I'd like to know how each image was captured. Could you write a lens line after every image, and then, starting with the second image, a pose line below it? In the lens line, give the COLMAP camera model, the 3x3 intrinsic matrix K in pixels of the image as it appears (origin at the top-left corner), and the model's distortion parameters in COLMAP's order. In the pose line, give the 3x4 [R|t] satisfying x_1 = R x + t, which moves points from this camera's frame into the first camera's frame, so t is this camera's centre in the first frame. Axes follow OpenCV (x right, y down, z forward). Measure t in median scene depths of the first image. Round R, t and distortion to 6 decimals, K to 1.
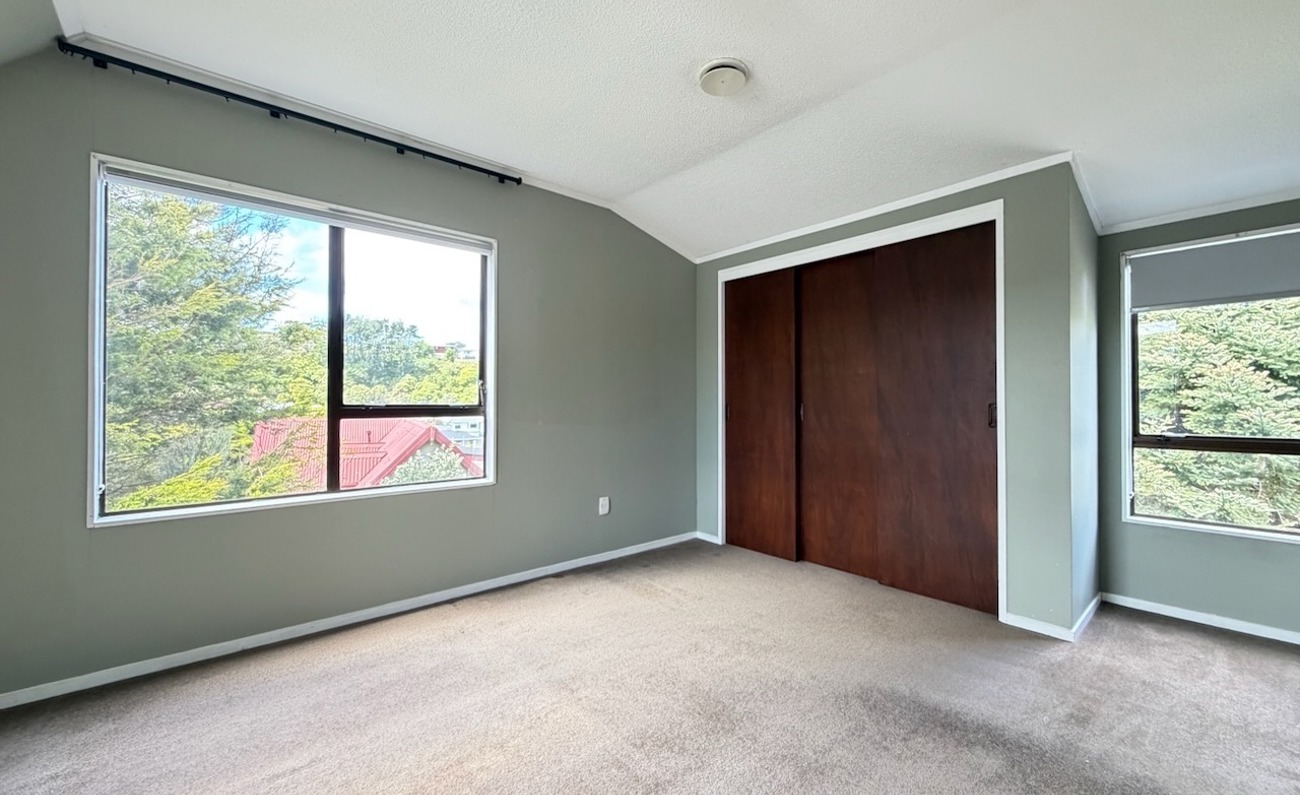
lens RADIAL K [[520.0, 0, 624.4], [0, 520.0, 403.3], [0, 0, 1]] dist [-0.001482, 0.001058]
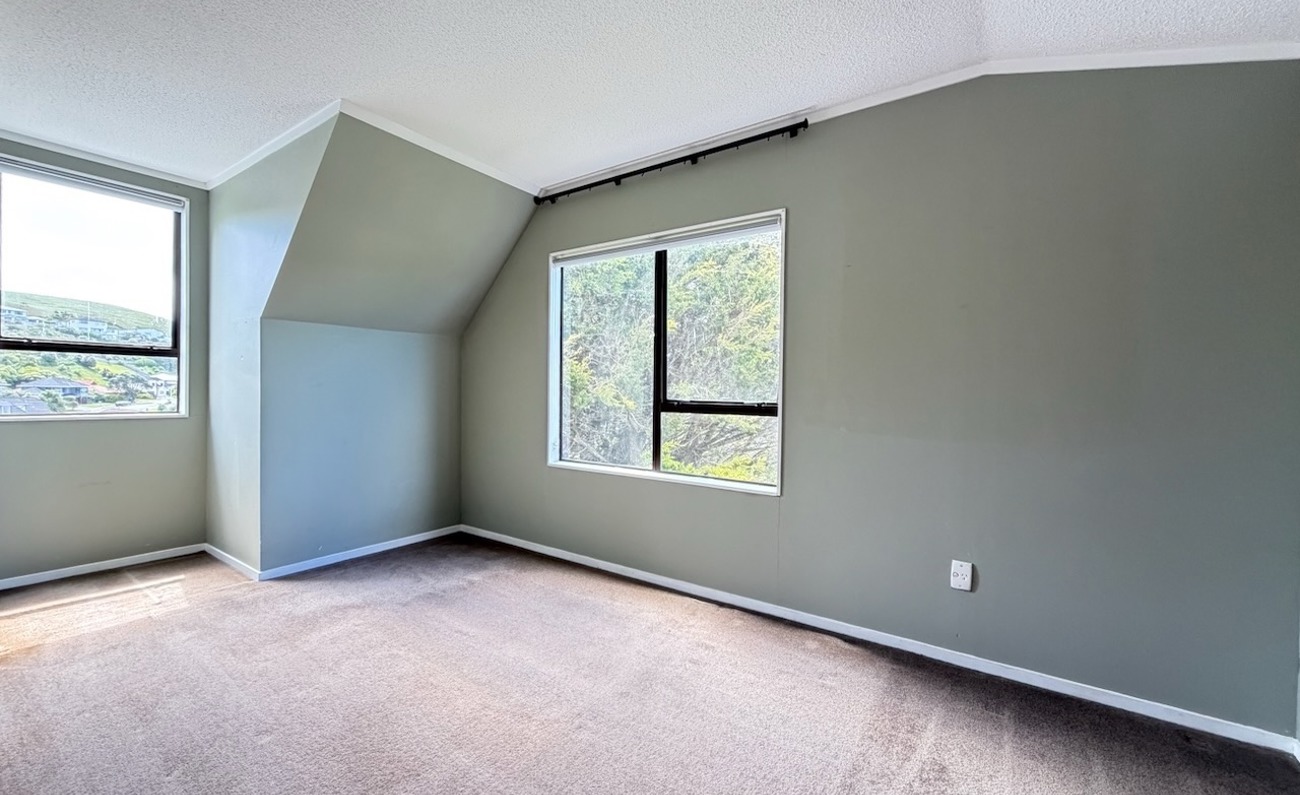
lens RADIAL K [[520.0, 0, 647.1], [0, 520.0, 396.1], [0, 0, 1]] dist [-0.001482, 0.001058]
pose [[0.268485, 0.027529, -0.962890, 0.567037], [-0.004354, 0.999616, 0.027365, -0.036374], [0.963274, -0.003154, 0.268502, 0.615914]]
